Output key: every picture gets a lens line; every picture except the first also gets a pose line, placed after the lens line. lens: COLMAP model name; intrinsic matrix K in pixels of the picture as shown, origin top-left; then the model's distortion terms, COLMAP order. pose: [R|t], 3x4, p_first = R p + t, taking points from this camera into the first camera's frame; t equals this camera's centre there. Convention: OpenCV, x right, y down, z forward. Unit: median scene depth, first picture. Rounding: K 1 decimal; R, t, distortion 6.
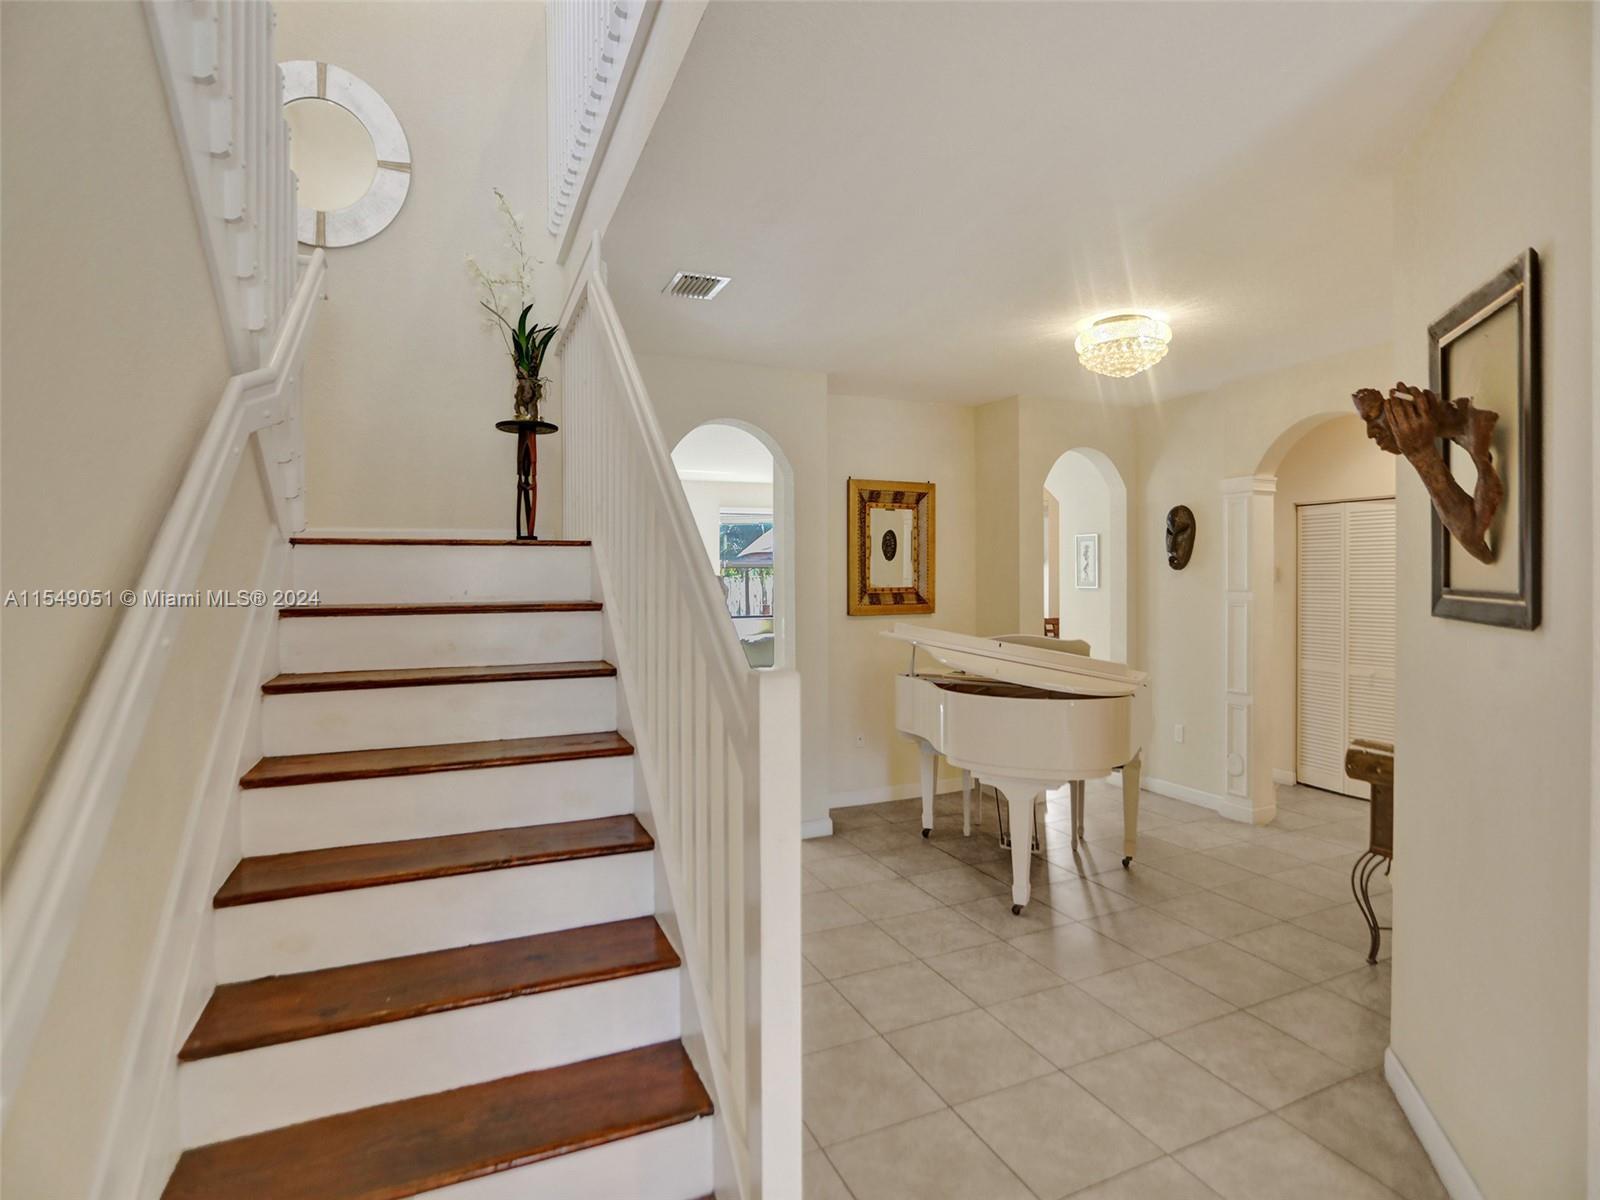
lens RADIAL K [[801.3, 0, 790.2], [0, 801.3, 598.4], [0, 0, 1]] dist [-0.065022, 0.025285]
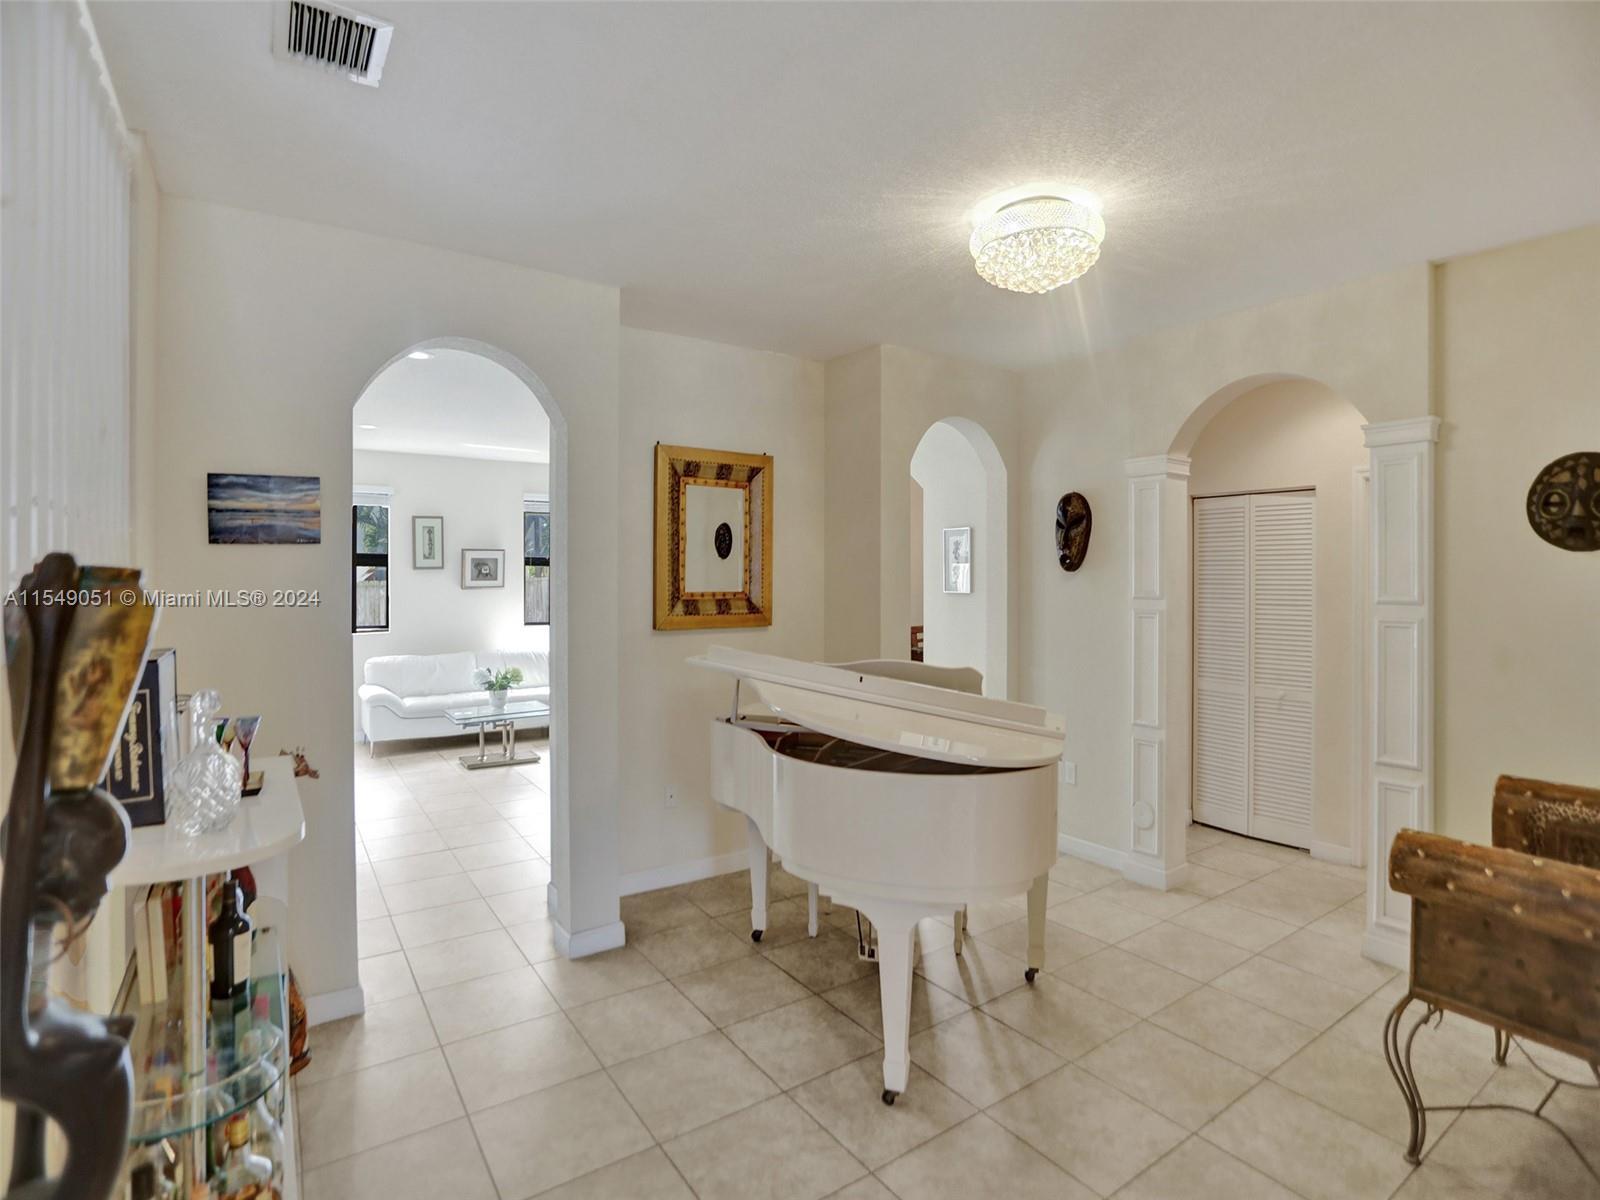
lens RADIAL K [[801.3, 0, 803.1], [0, 801.3, 577.3], [0, 0, 1]] dist [-0.065022, 0.025285]
pose [[0.979228, 0.008662, 0.202578, 0.067964], [-0.002975, 0.999593, -0.028362, -0.007541], [-0.202742, 0.027171, 0.978855, 0.302627]]
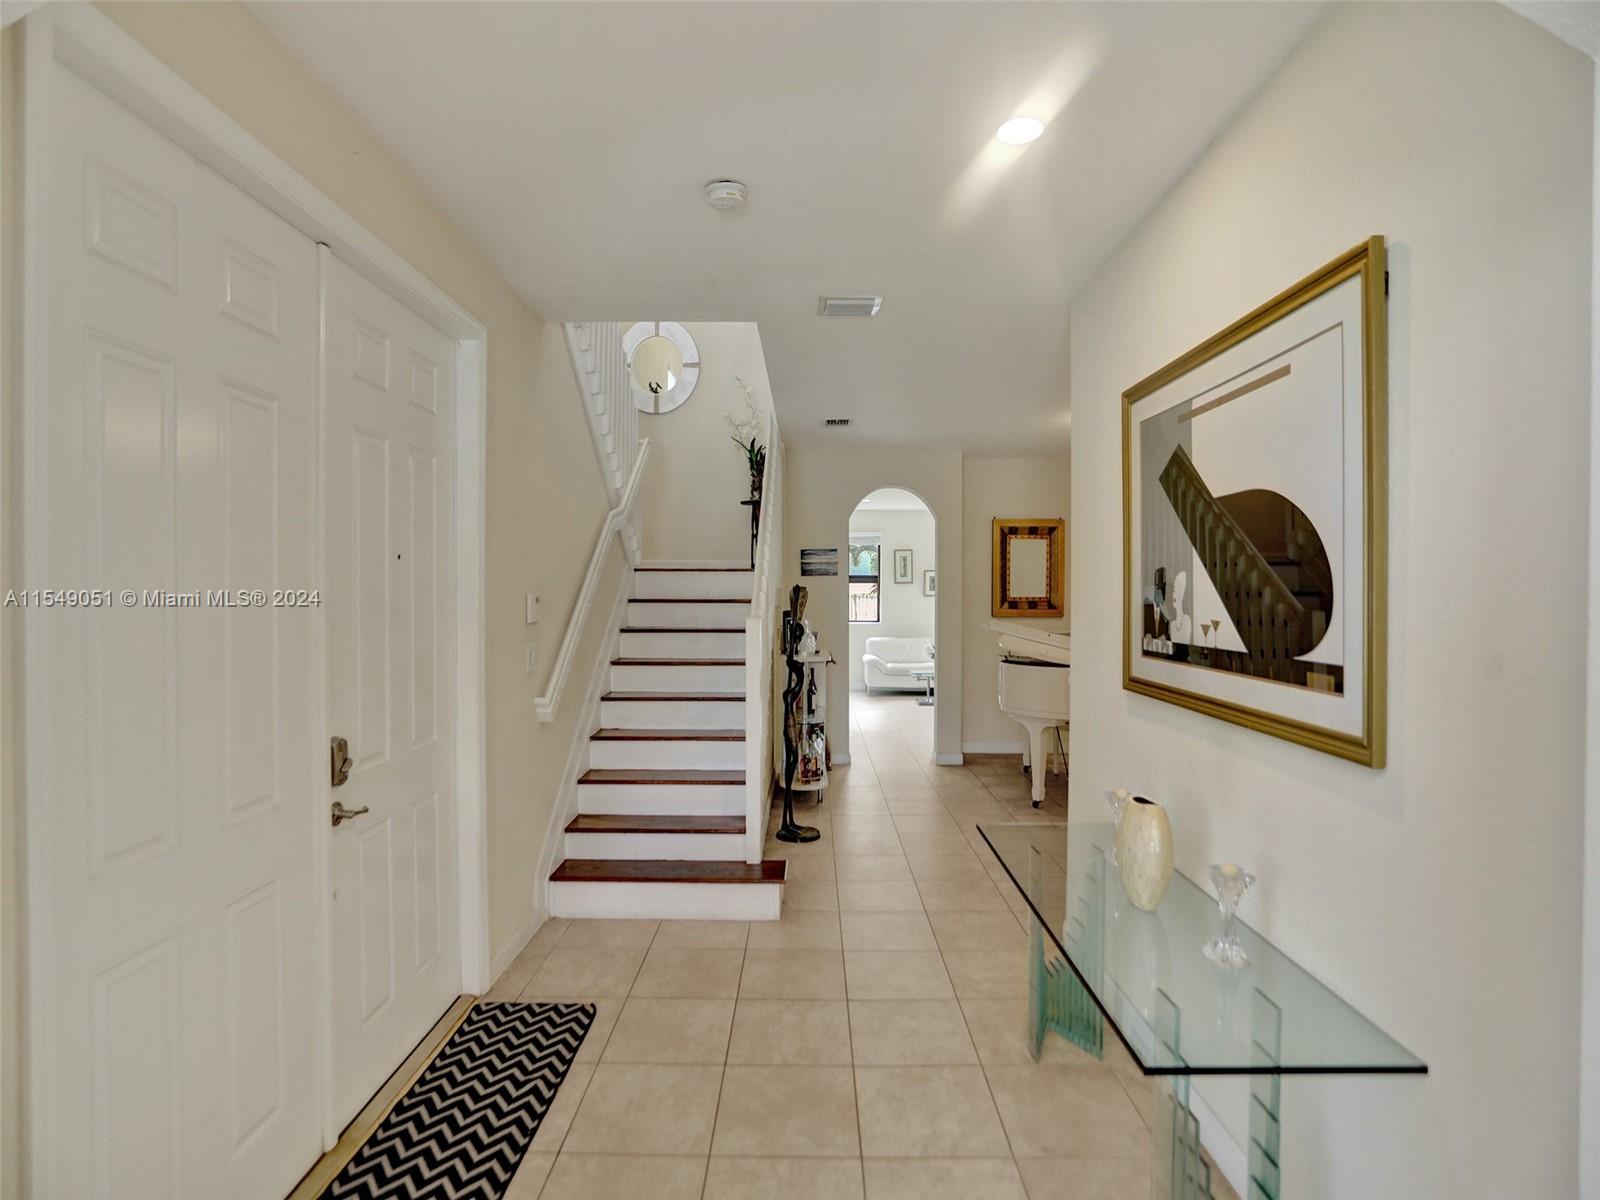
lens RADIAL K [[801.3, 0, 809.4], [0, 801.3, 597.4], [0, 0, 1]] dist [-0.065022, 0.025285]
pose [[0.922763, 0.012343, -0.385169, 0.372592], [-0.018435, 0.999757, -0.012128, 0.012983], [0.384926, 0.018292, 0.922766, -0.482539]]
